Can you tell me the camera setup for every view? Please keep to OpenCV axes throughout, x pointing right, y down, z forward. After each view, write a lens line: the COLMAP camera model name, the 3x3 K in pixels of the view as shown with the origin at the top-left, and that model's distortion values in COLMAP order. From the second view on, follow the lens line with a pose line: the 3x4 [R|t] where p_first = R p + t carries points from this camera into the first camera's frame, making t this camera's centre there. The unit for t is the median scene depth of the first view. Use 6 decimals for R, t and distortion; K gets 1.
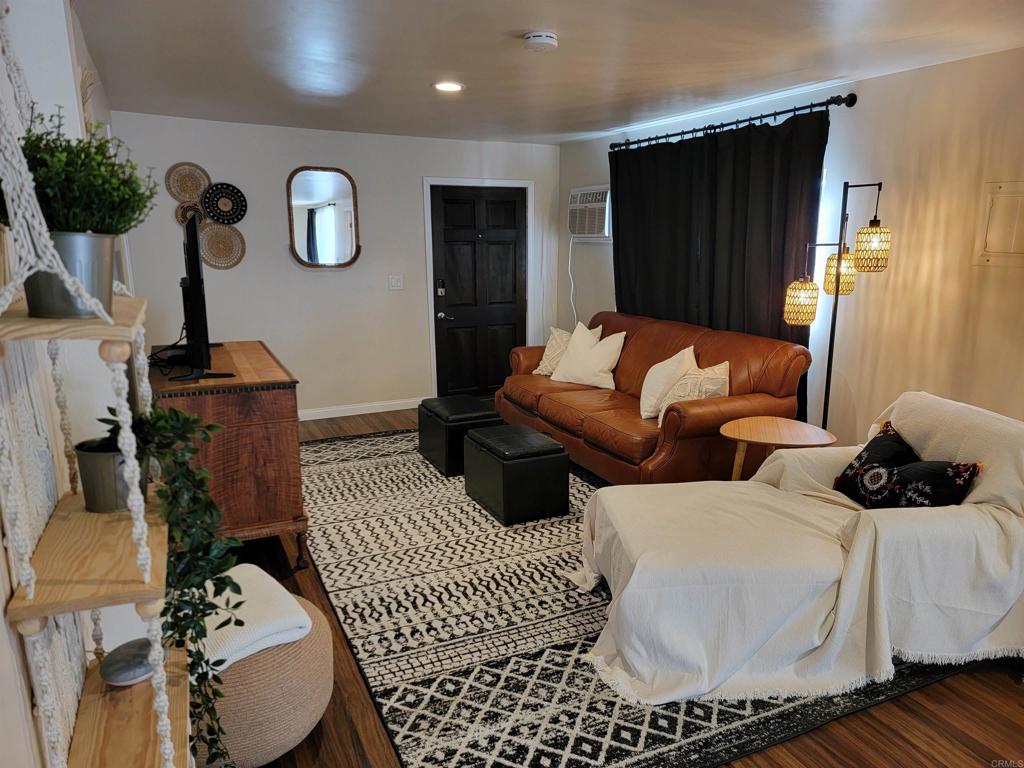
lens RADIAL K [[711.4, 0, 516.8], [0, 711.4, 384.0], [0, 0, 1]] dist [0.090407, -0.070466]
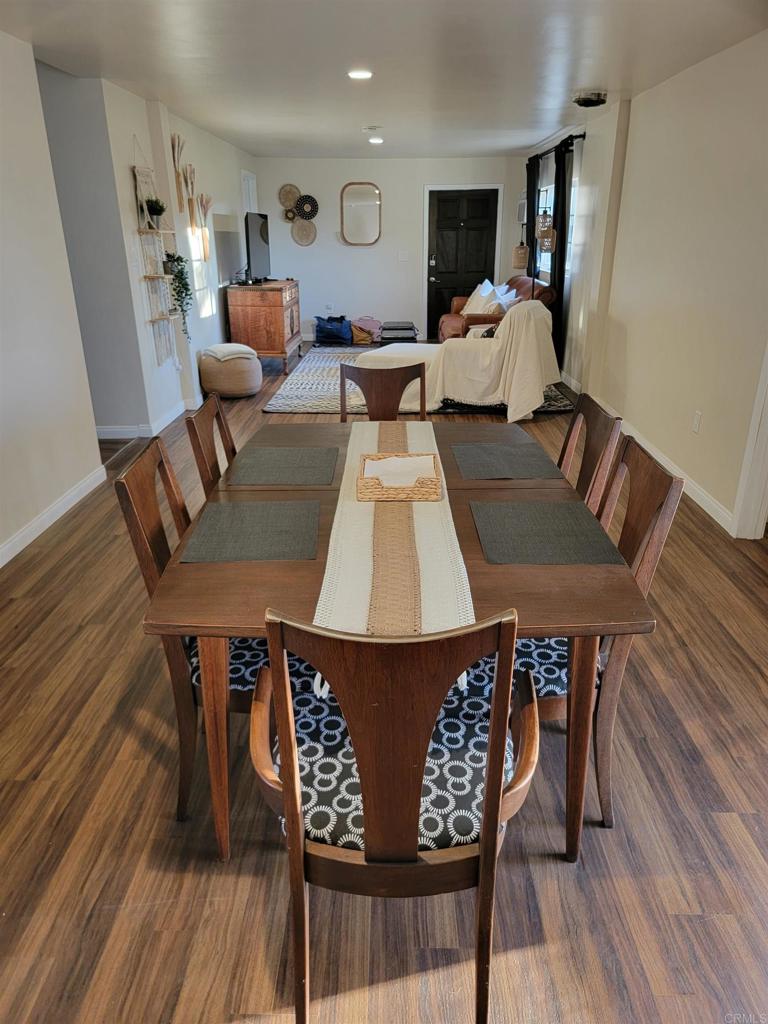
lens RADIAL K [[711.4, 0, 380.7], [0, 711.4, 513.8], [0, 0, 1]] dist [0.090407, -0.070466]
pose [[0.894440, 0.155000, -0.419467, 0.581587], [-0.083740, 0.979471, 0.183369, 0.139832], [0.439277, -0.128886, 0.889058, -0.562214]]
